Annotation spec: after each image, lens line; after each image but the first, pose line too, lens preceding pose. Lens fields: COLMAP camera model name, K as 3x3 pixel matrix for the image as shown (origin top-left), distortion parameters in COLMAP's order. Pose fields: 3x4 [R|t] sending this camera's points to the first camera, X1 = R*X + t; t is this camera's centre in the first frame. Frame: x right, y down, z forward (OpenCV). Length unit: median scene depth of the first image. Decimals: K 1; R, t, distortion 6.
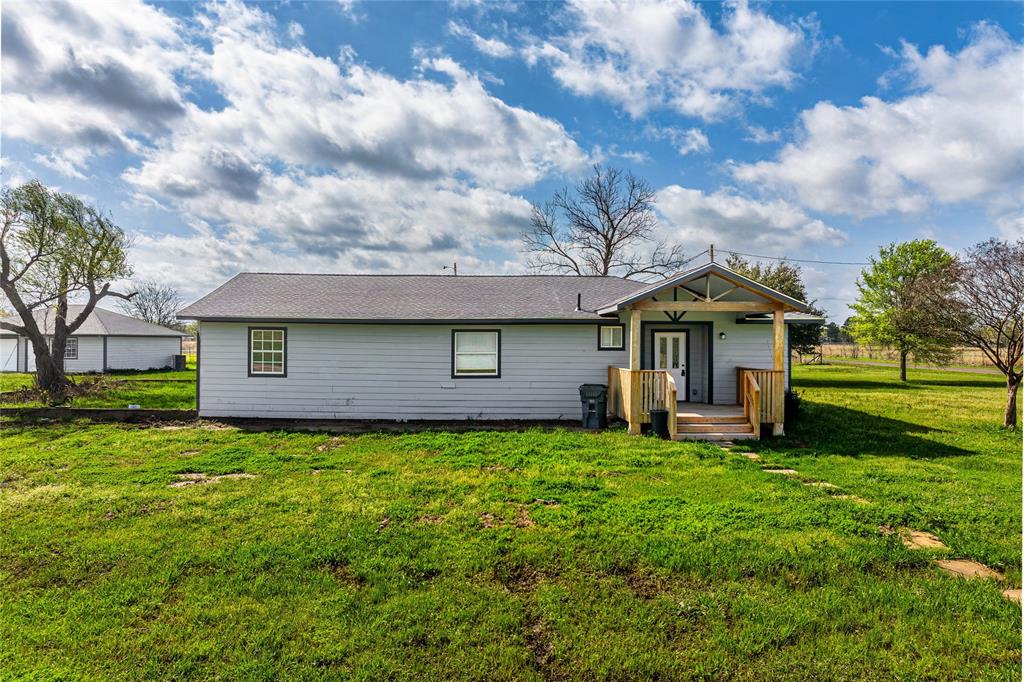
lens RADIAL K [[718.0, 0, 506.6], [0, 718.0, 335.5], [0, 0, 1]] dist [-0.007260, -0.003337]
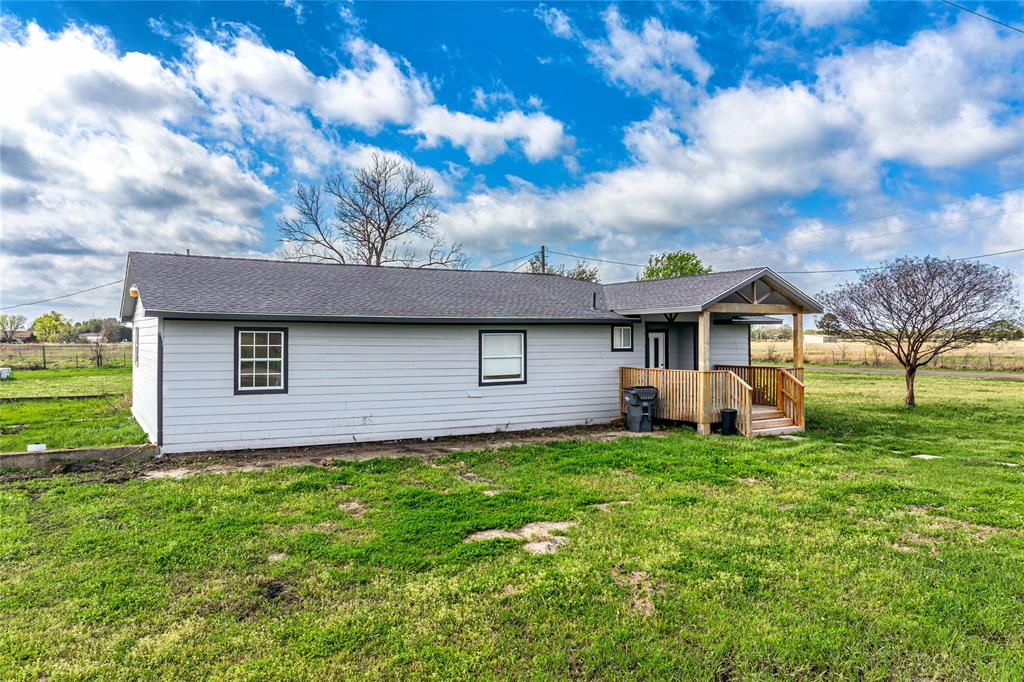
lens RADIAL K [[718.0, 0, 509.9], [0, 718.0, 339.2], [0, 0, 1]] dist [-0.007260, -0.003337]
pose [[0.874349, -0.007185, 0.485245, -0.467955], [0.002313, 0.999941, 0.010639, -0.006566], [-0.485293, -0.008179, 0.874313, 0.217687]]
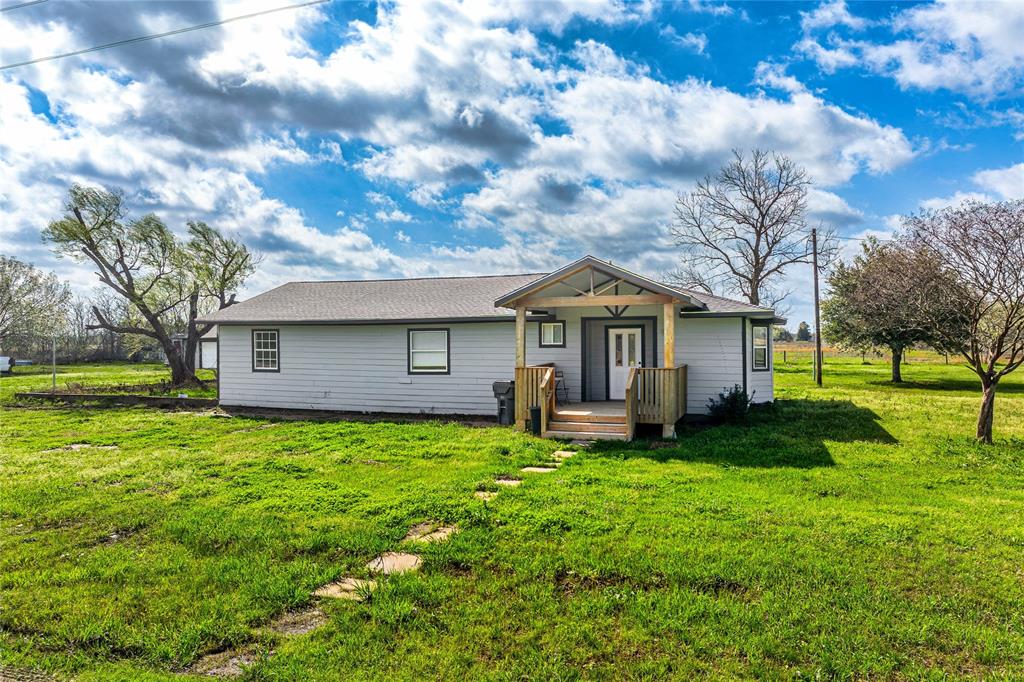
lens RADIAL K [[718.0, 0, 508.1], [0, 718.0, 347.8], [0, 0, 1]] dist [-0.007260, -0.003337]
pose [[0.936751, -0.005535, -0.349954, 0.439084], [0.011851, 0.999803, 0.015909, 0.004801], [0.349797, -0.019050, 0.936632, 0.049484]]
